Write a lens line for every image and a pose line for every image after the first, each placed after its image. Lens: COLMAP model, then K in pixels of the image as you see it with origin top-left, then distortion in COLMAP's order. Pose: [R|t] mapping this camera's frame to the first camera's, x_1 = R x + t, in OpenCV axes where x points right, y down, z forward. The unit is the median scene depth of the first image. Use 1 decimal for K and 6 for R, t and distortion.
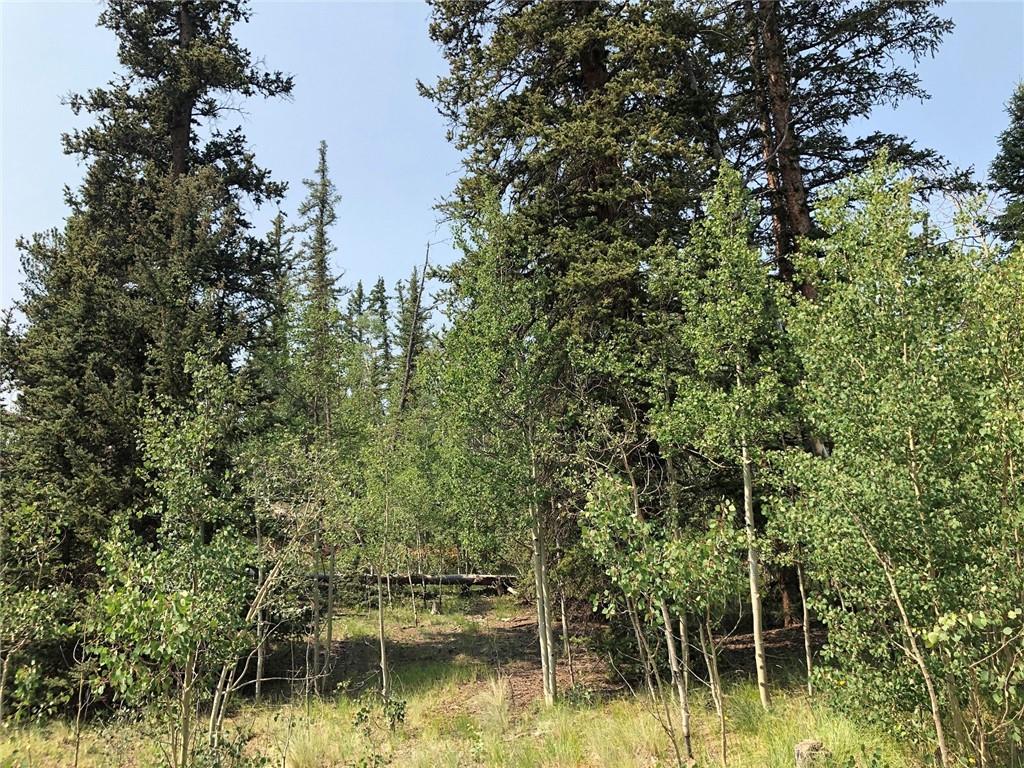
lens RADIAL K [[835.6, 0, 514.0], [0, 835.6, 383.2], [0, 0, 1]] dist [0.037405, -0.037799]
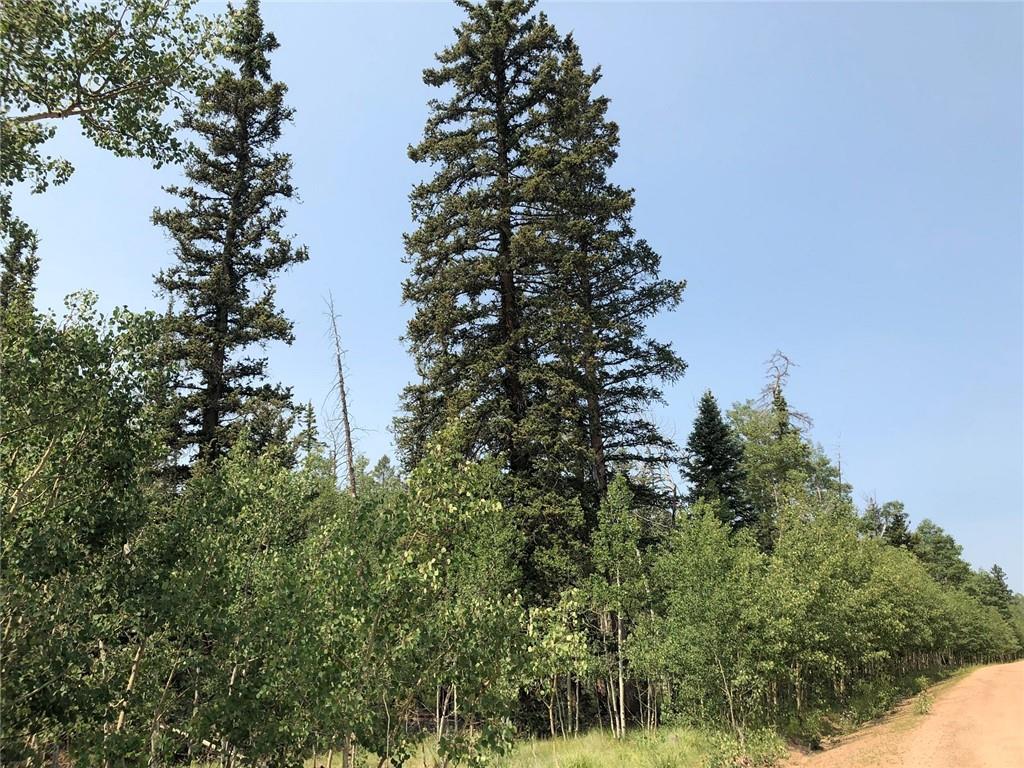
lens RADIAL K [[835.6, 0, 520.8], [0, 835.6, 387.9], [0, 0, 1]] dist [0.037405, -0.037799]
pose [[0.915193, 0.148013, 0.374851, -0.642935], [-0.092946, 0.982561, -0.161045, -0.087927], [-0.392151, 0.112546, 0.912990, -0.690764]]
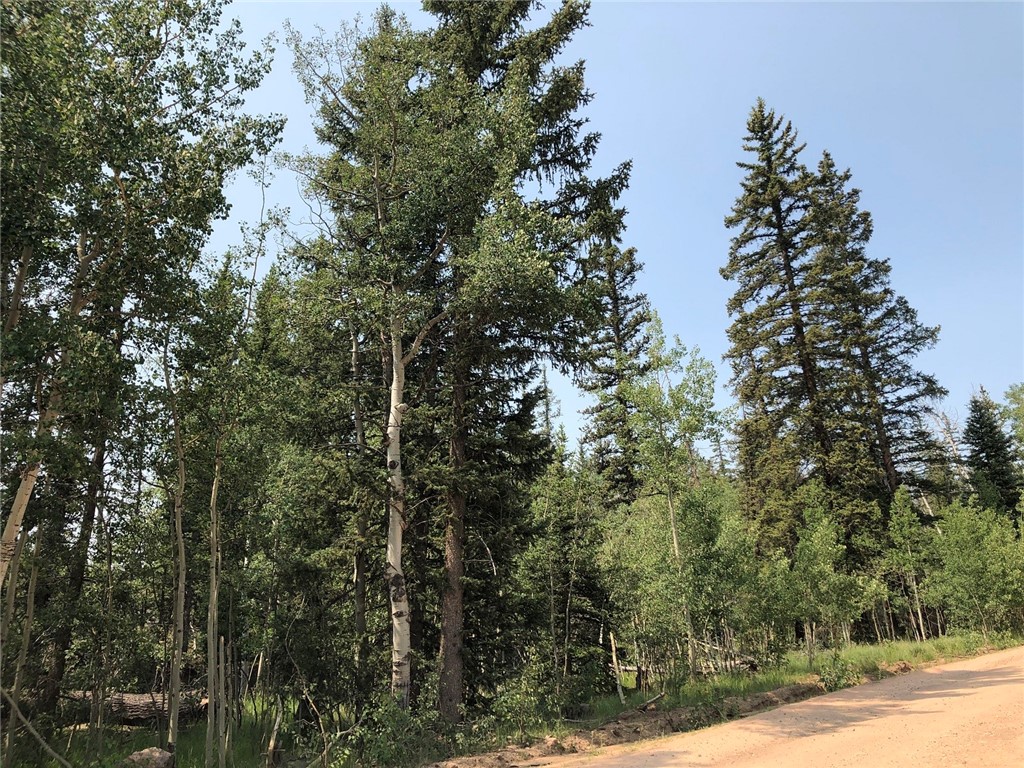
lens RADIAL K [[835.6, 0, 518.5], [0, 835.6, 384.7], [0, 0, 1]] dist [0.037405, -0.037799]
pose [[0.998168, 0.001533, 0.060481, -1.199064], [0.005411, 0.993412, -0.114473, -0.228019], [-0.060258, 0.114591, 0.991584, -1.860162]]
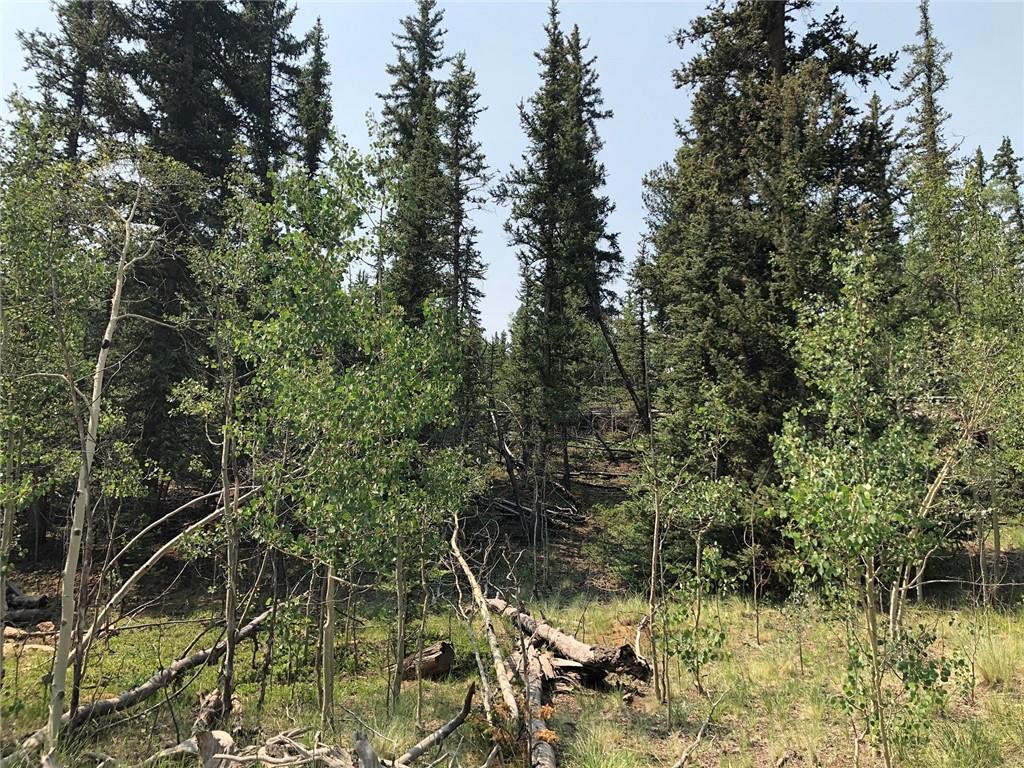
lens RADIAL K [[835.6, 0, 503.5], [0, 835.6, 377.8], [0, 0, 1]] dist [0.037405, -0.037799]
pose [[0.757300, -0.047263, -0.651354, -0.015537], [0.117069, 0.991047, 0.064199, 0.001368], [0.642488, -0.124871, 0.756053, -0.006199]]
